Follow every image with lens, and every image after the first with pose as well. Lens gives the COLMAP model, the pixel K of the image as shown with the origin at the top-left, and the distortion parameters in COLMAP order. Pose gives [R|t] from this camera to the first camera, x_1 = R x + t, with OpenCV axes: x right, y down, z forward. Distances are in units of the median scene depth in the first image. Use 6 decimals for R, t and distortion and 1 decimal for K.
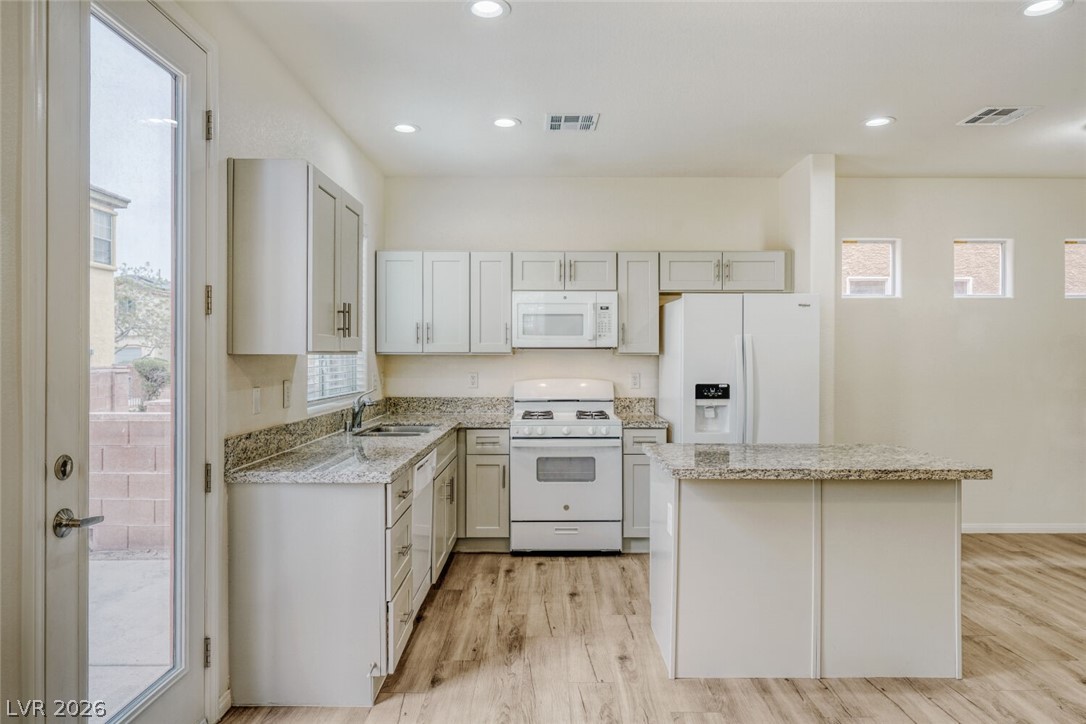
lens RADIAL K [[698.8, 0, 535.1], [0, 698.8, 355.3], [0, 0, 1]] dist [-0.013638, -0.003394]
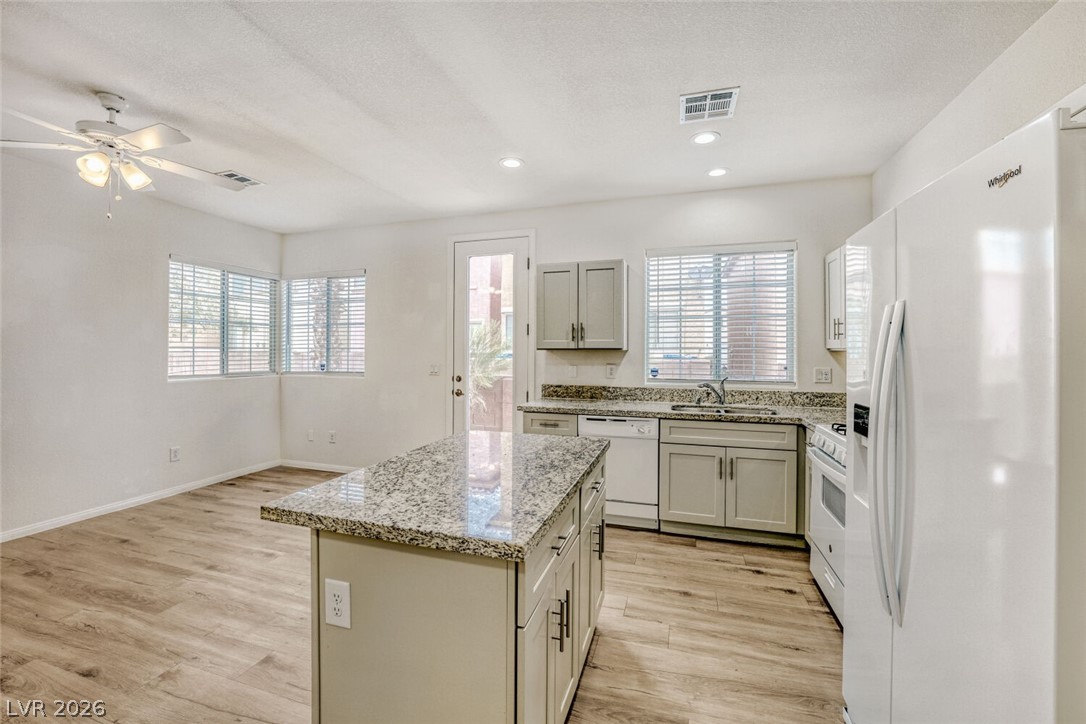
lens RADIAL K [[429.1, 0, 540.4], [0, 429.1, 349.3], [0, 0, 1]] dist [-0.018896, 0.002074]
pose [[-0.299158, -0.010853, -0.954142, 0.620842], [-0.003872, 0.999941, -0.010160, 0.006005], [0.954196, 0.000655, -0.299182, 0.885806]]
